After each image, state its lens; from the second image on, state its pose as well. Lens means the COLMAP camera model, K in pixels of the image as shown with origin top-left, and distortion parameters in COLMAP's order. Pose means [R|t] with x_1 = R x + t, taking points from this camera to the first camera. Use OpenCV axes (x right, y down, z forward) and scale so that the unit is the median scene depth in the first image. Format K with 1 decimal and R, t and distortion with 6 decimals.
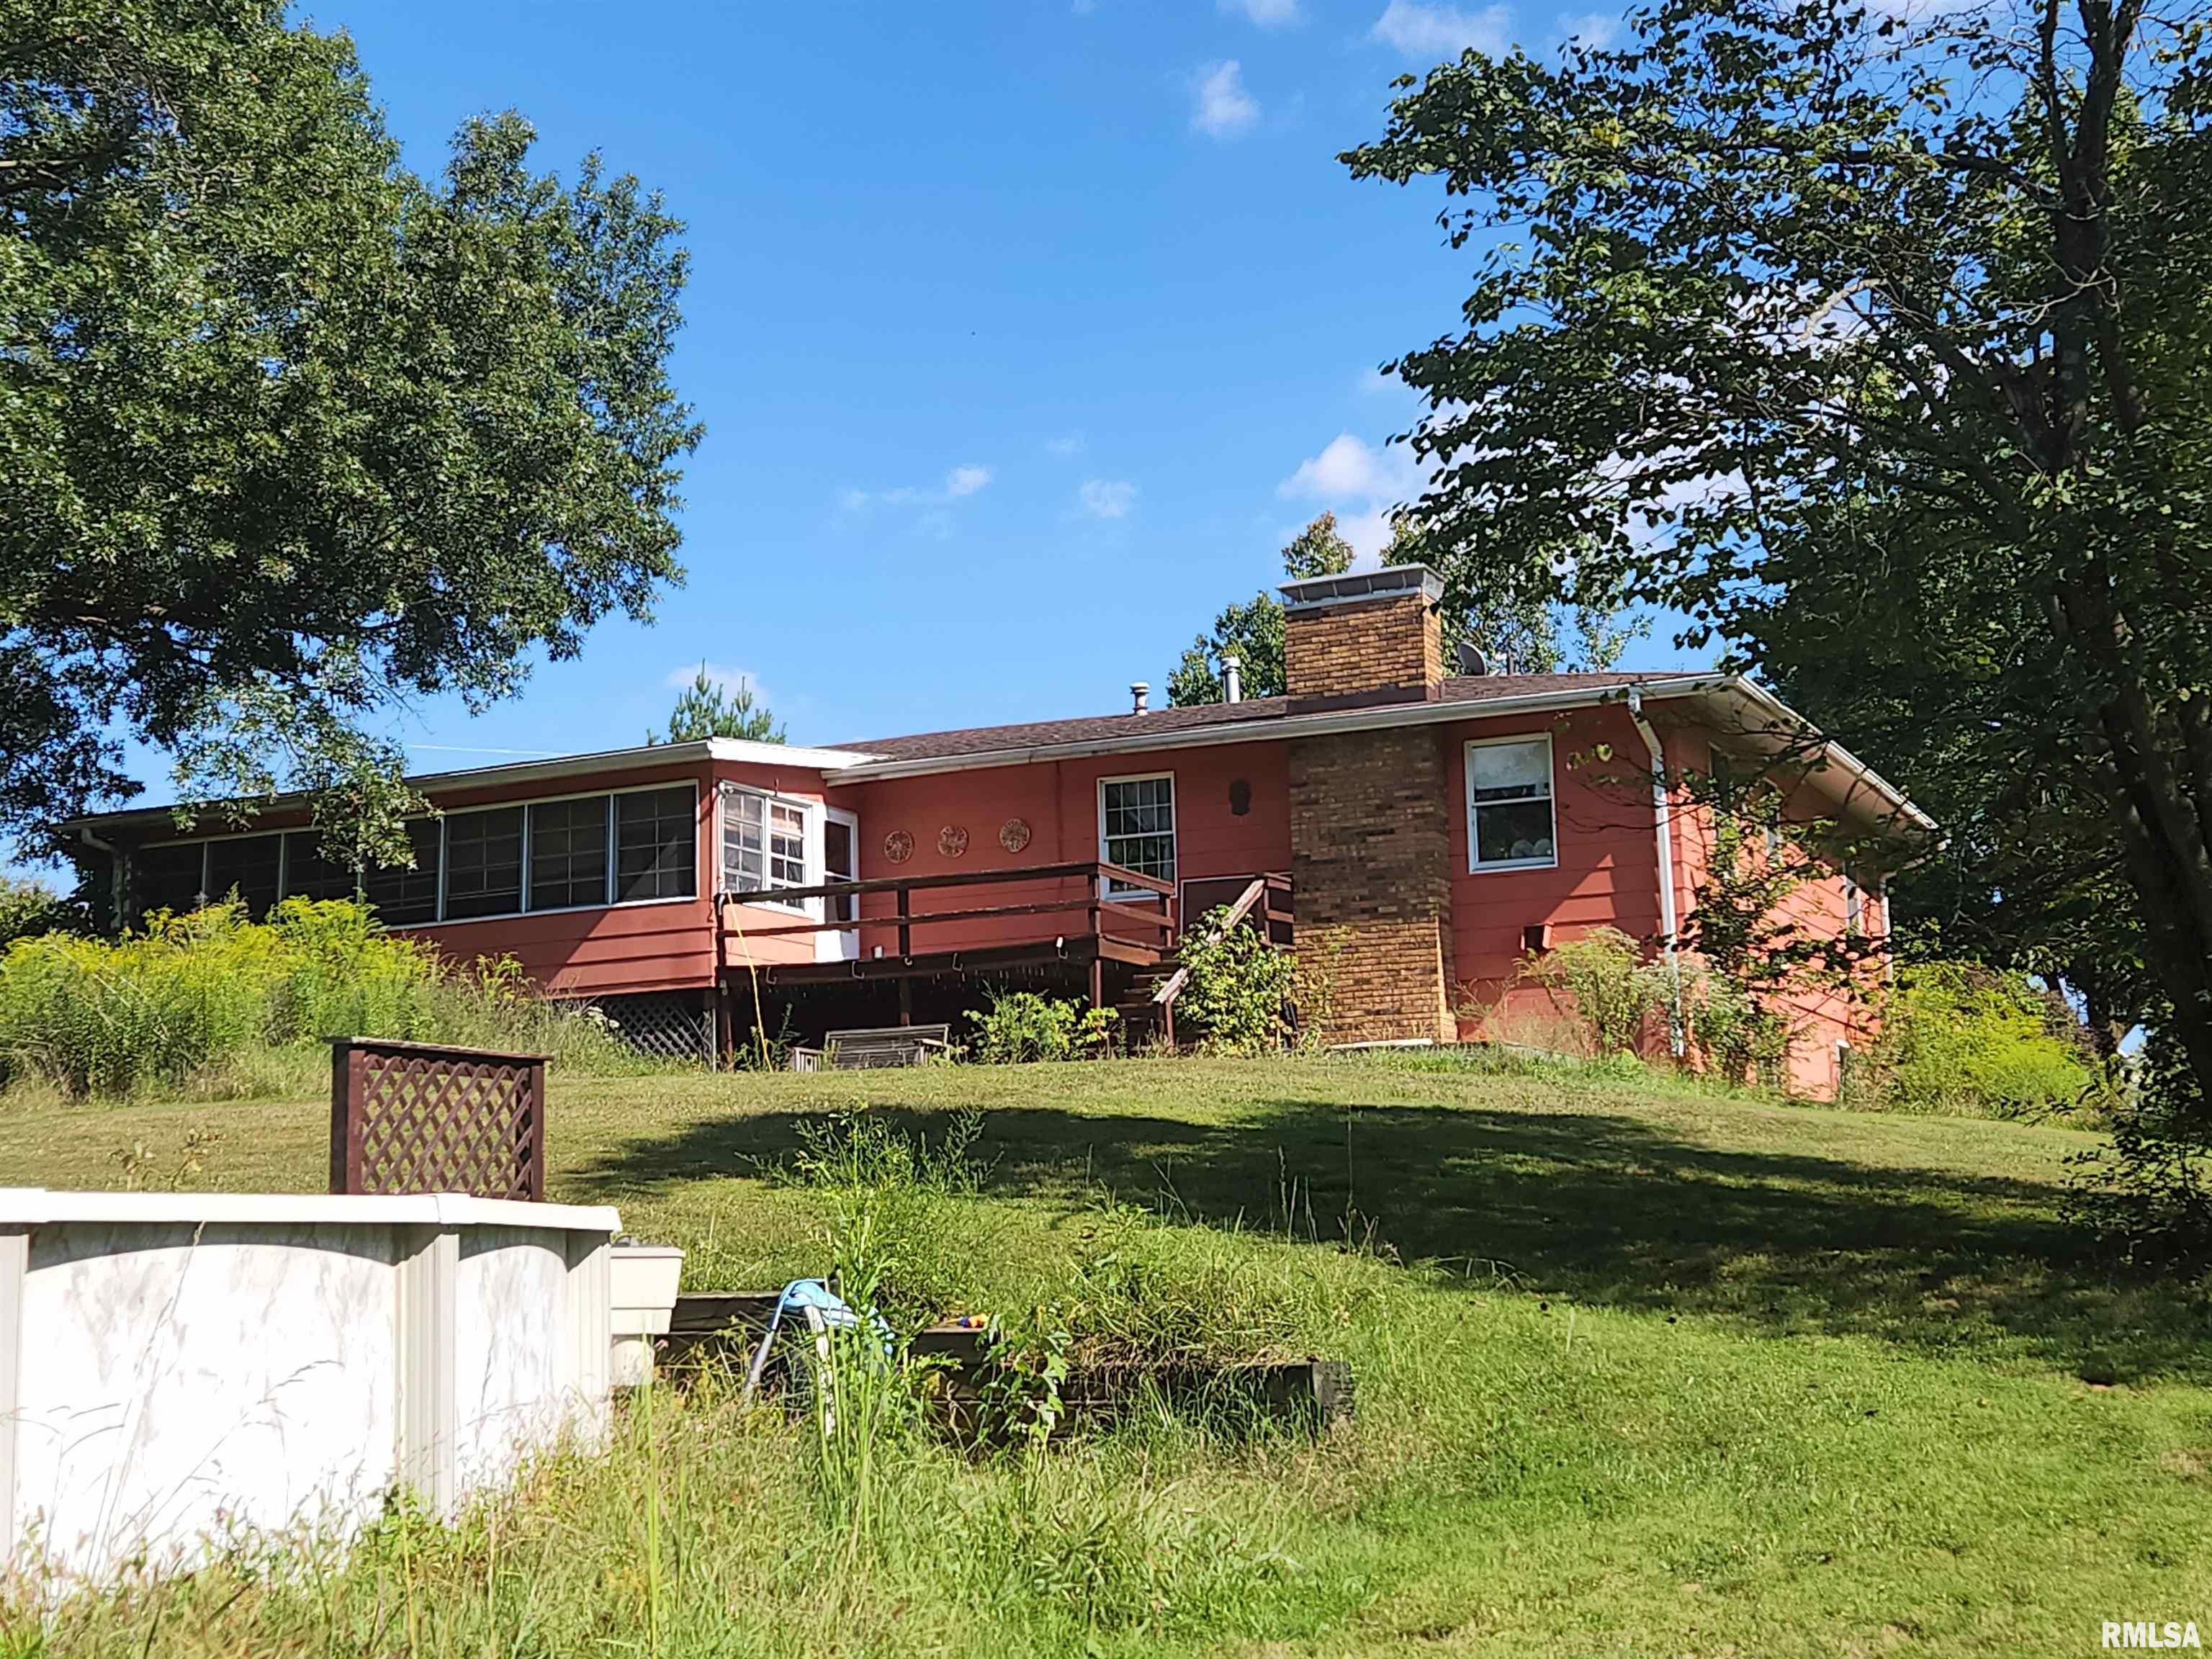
lens RADIAL K [[2606.5, 0, 1106.0], [0, 2606.5, 829.5], [0, 0, 1]] dist [0.083180, 0.010132]
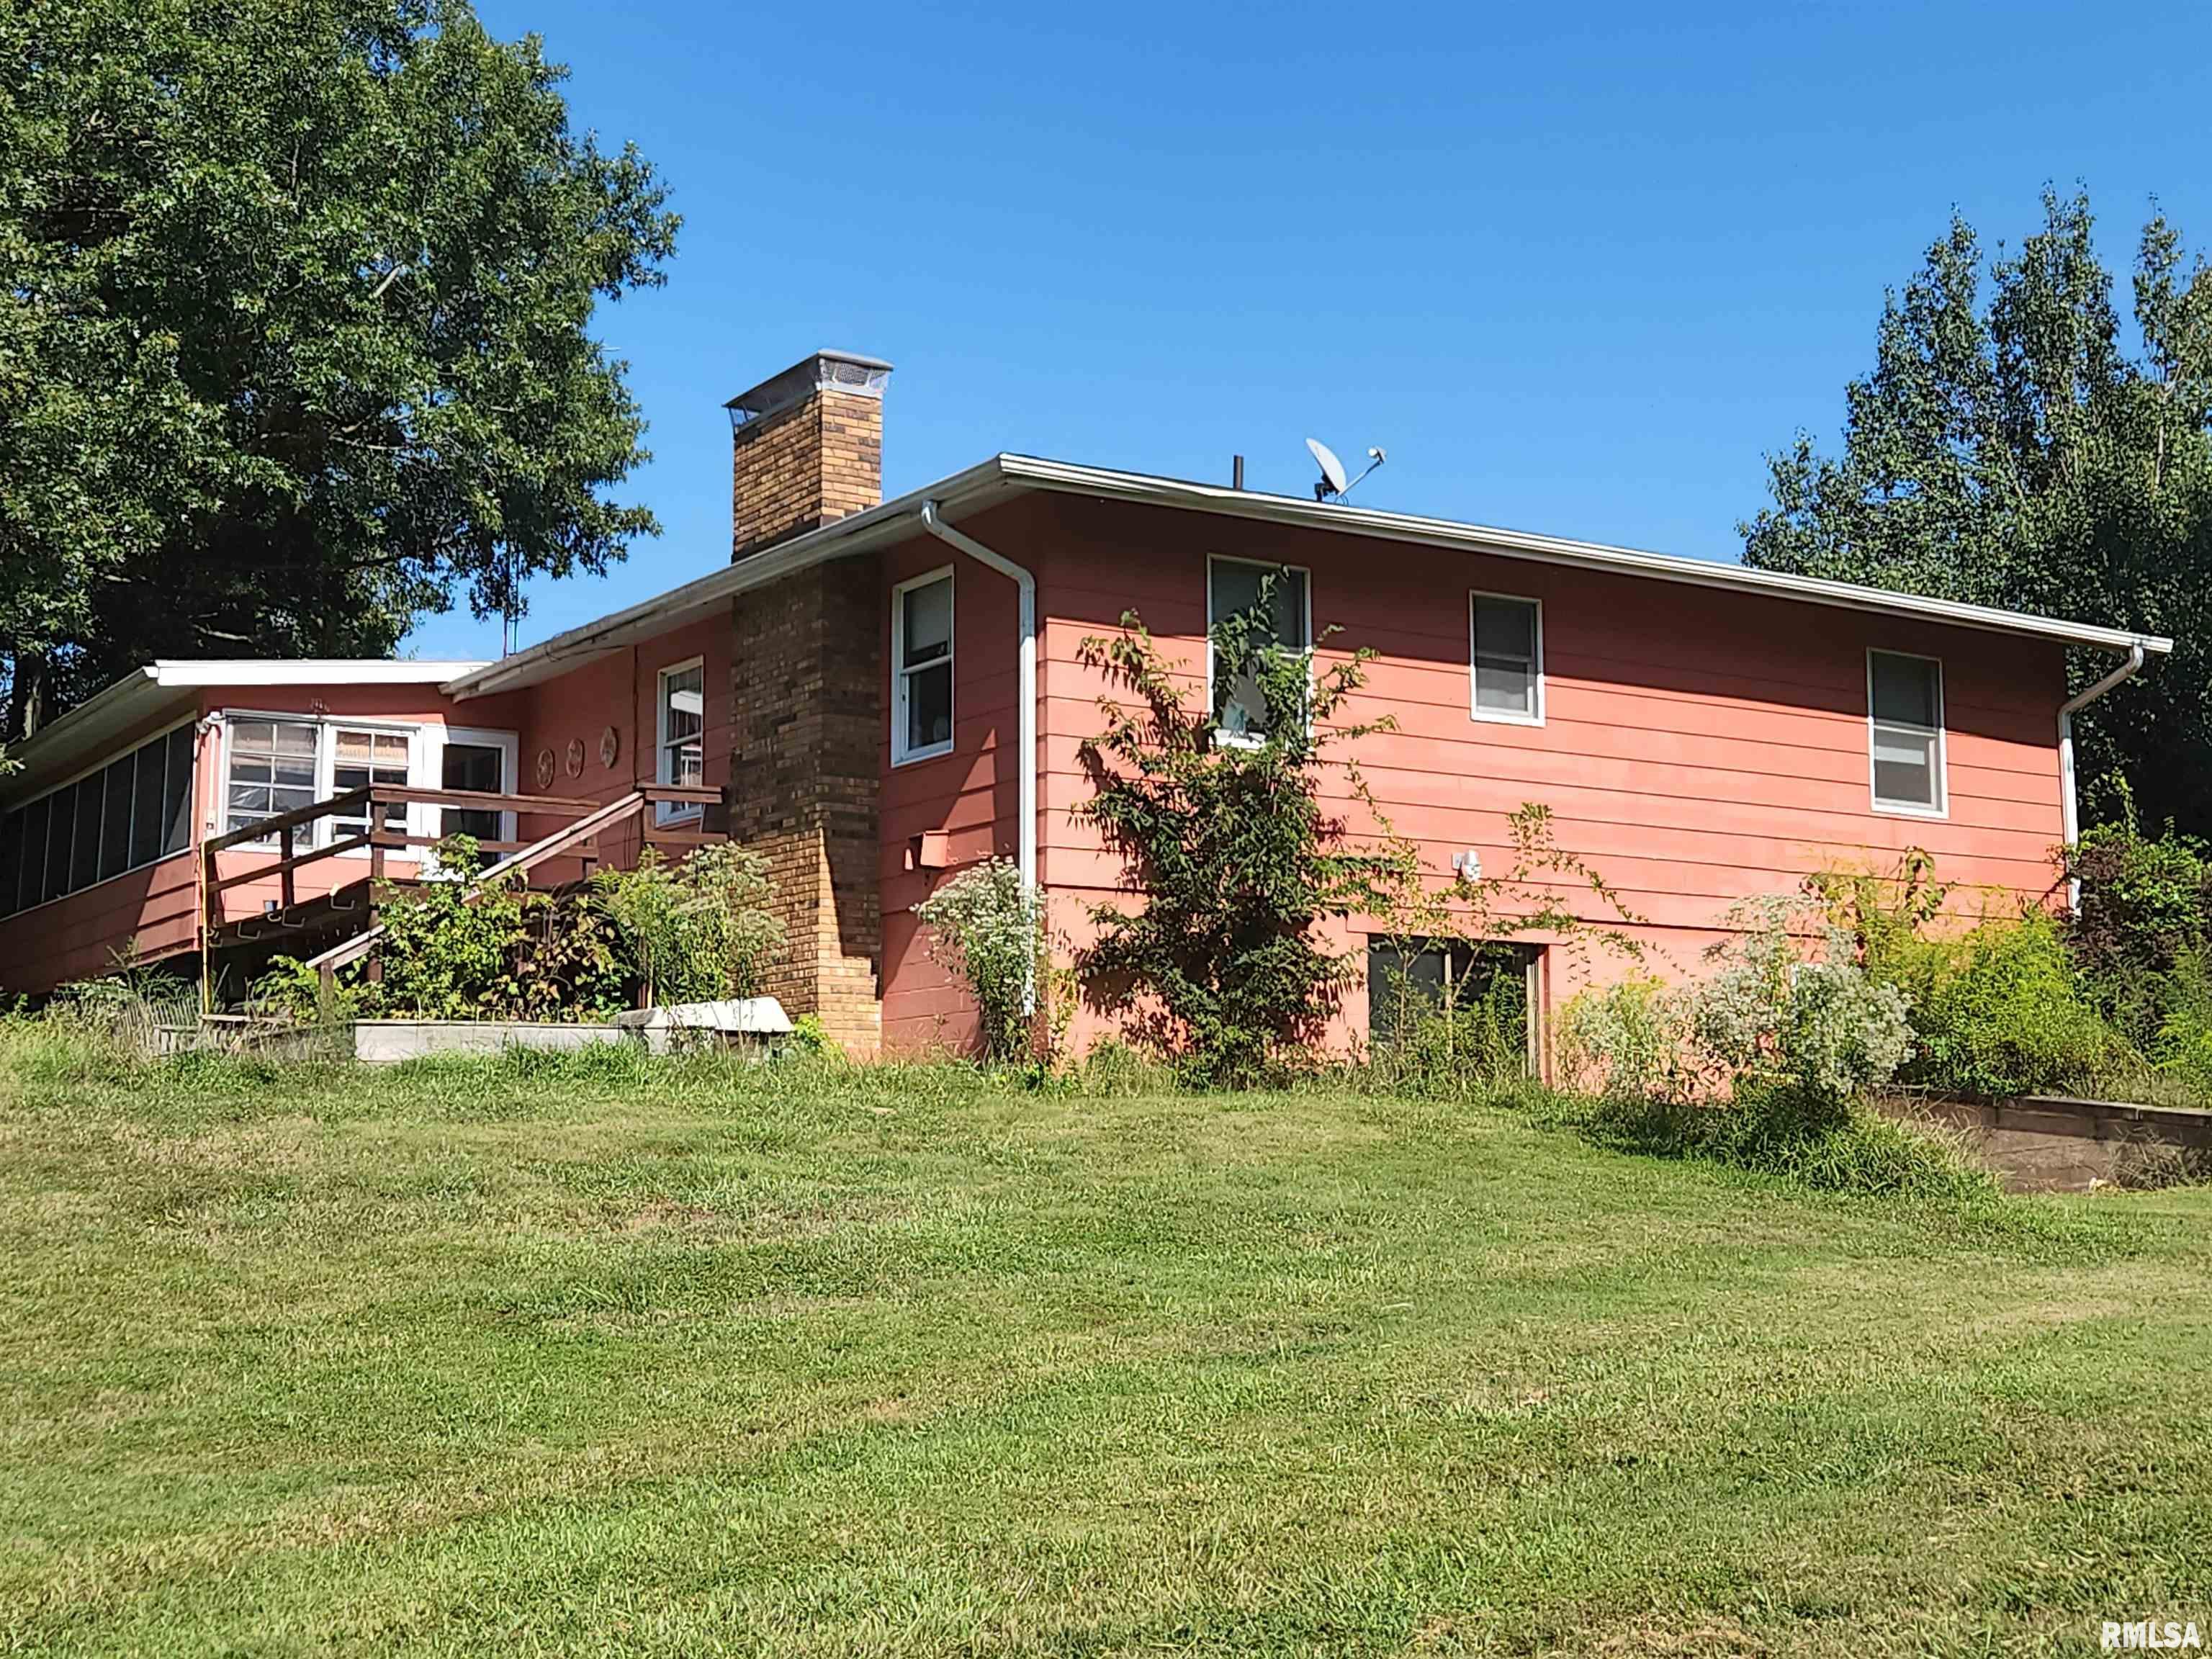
lens RADIAL K [[2606.5, 0, 1106.0], [0, 2606.5, 829.5], [0, 0, 1]] dist [0.083180, 0.010132]
pose [[0.872490, -0.049713, -0.486097, 0.544743], [0.071019, 0.997149, 0.025493, 0.019991], [0.483444, -0.056764, 0.873533, 0.389590]]
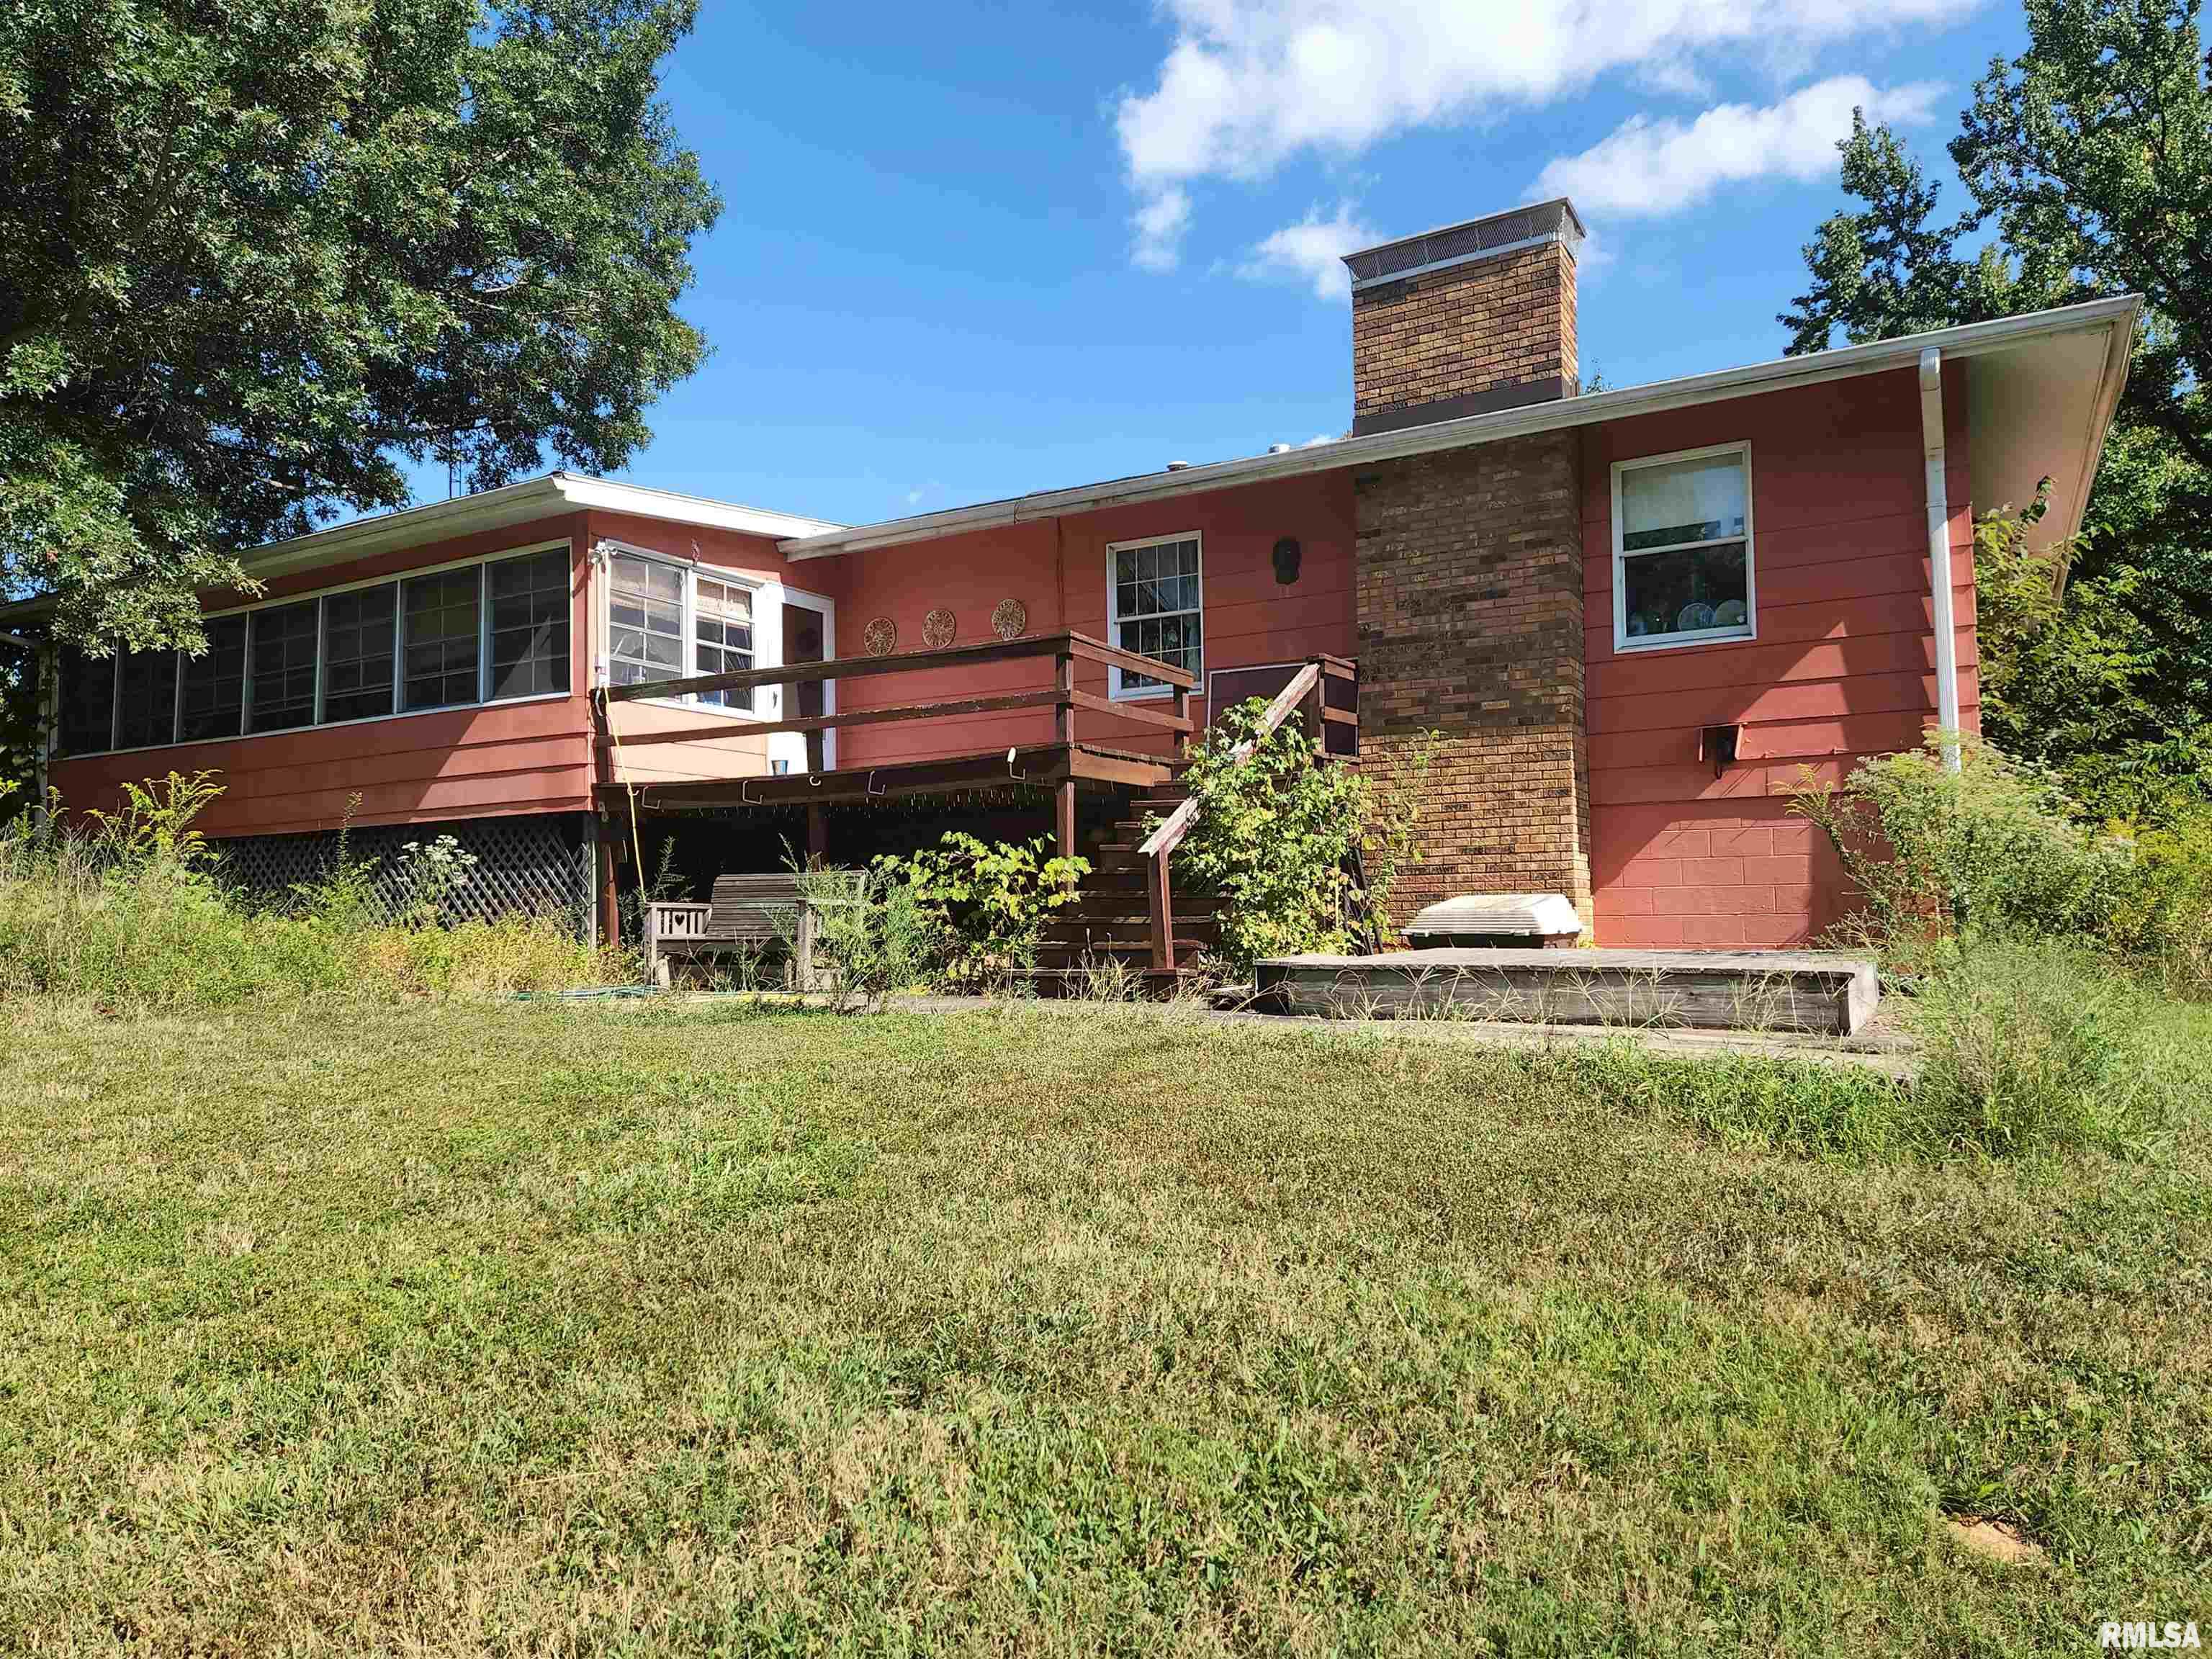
lens RADIAL K [[1464.1, 0, 1106.0], [0, 1464.1, 829.5], [0, 0, 1]] dist [0.052579, -0.000426]
pose [[0.997130, 0.002191, -0.075675, 0.032898], [0.005846, 0.994368, 0.105822, 0.021236], [0.075480, -0.105961, 0.991501, 0.590515]]
